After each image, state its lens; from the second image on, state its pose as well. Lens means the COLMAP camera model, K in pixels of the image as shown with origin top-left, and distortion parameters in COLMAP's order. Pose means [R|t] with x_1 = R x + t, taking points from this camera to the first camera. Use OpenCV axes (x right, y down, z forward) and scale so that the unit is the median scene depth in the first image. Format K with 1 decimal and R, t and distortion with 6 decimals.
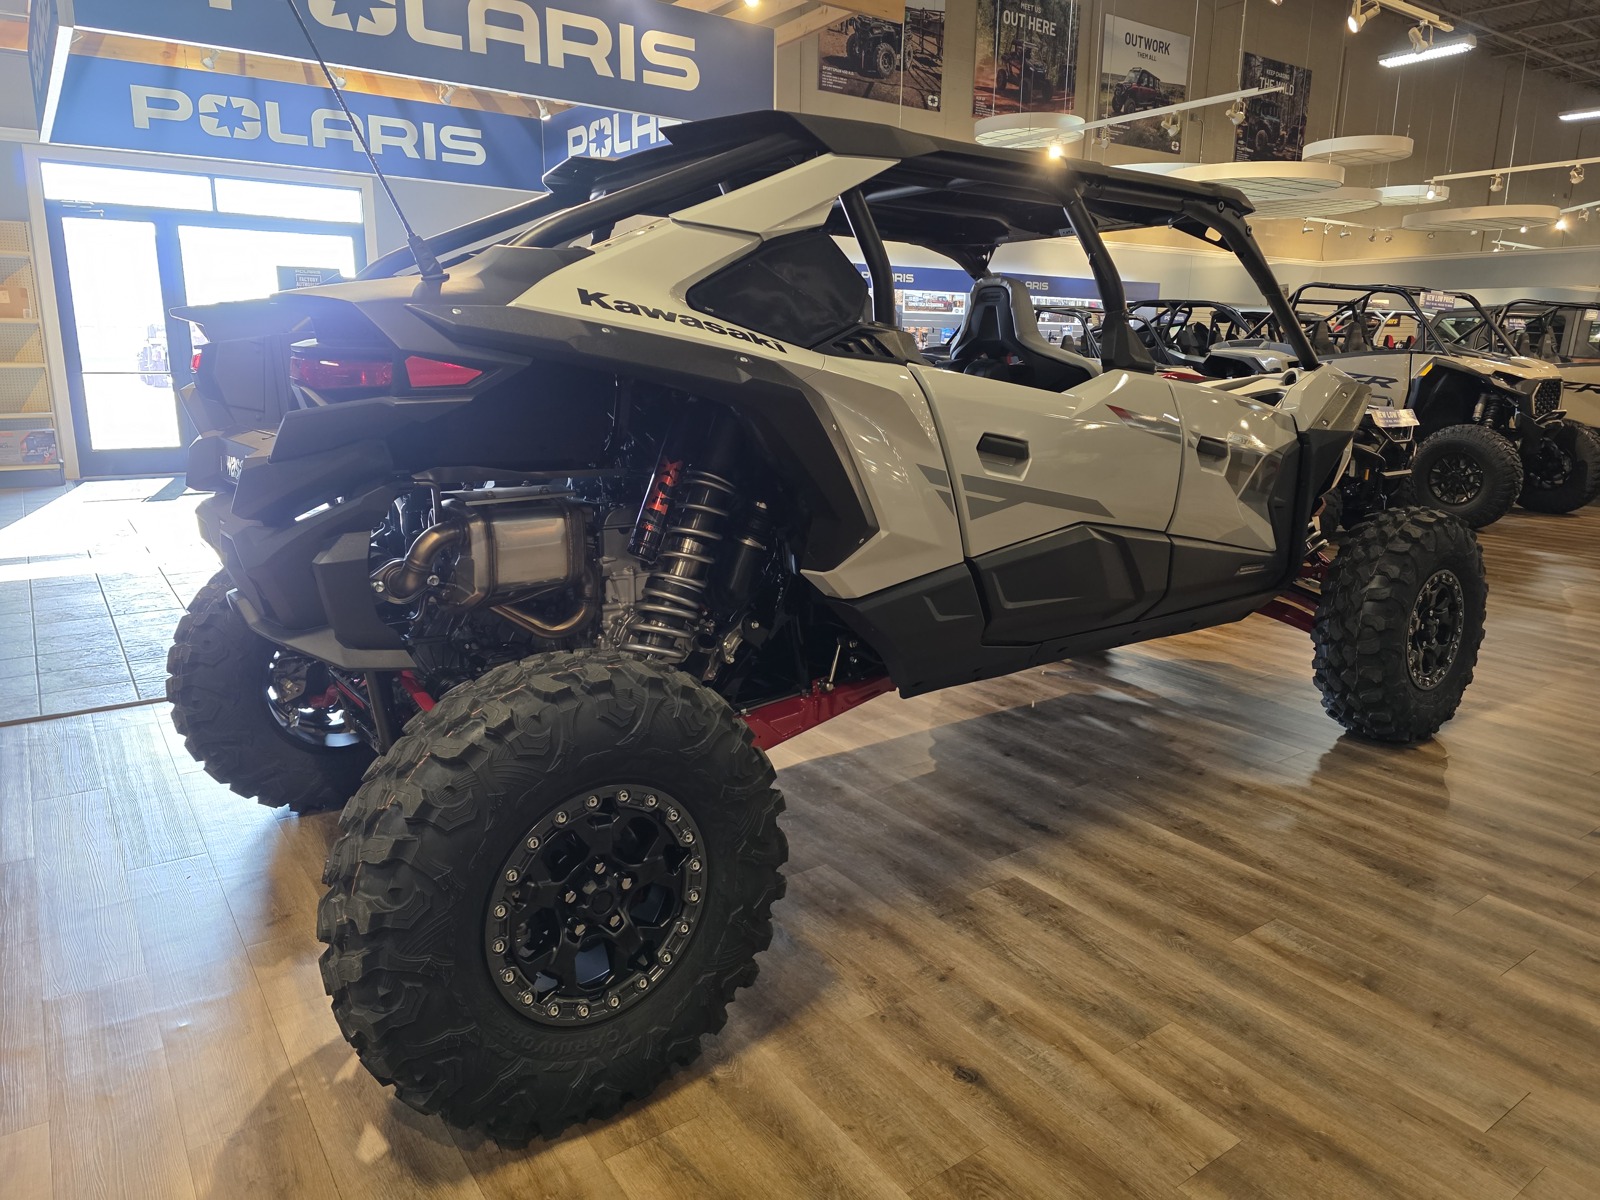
lens RADIAL K [[1070.2, 0, 807.0], [0, 1070.2, 602.2], [0, 0, 1]] dist [0.024273, -0.012490]
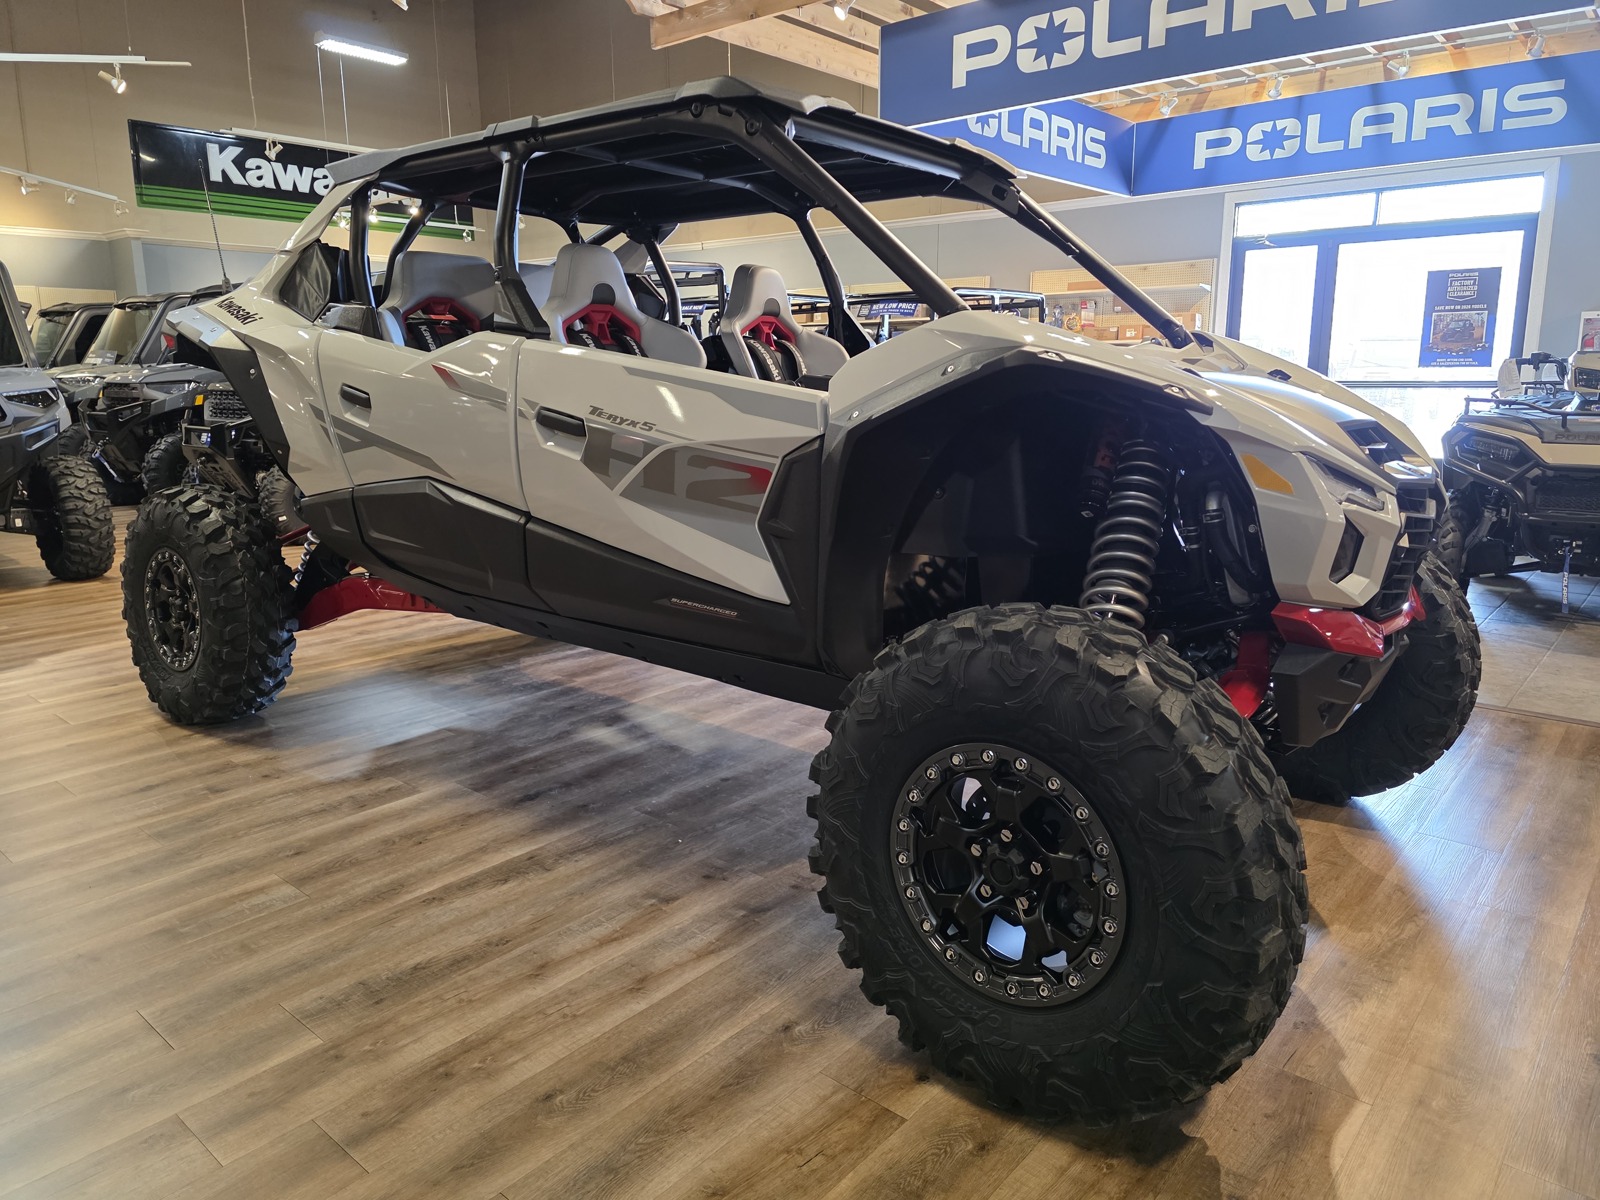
lens RADIAL K [[1070.2, 0, 807.3], [0, 1070.2, 591.1], [0, 0, 1]] dist [0.024273, -0.012490]
pose [[0.239200, 0.185515, -0.953083, 1.076124], [-0.218362, 0.966712, 0.133364, -0.147378], [0.946098, 0.176216, 0.271747, 0.852510]]
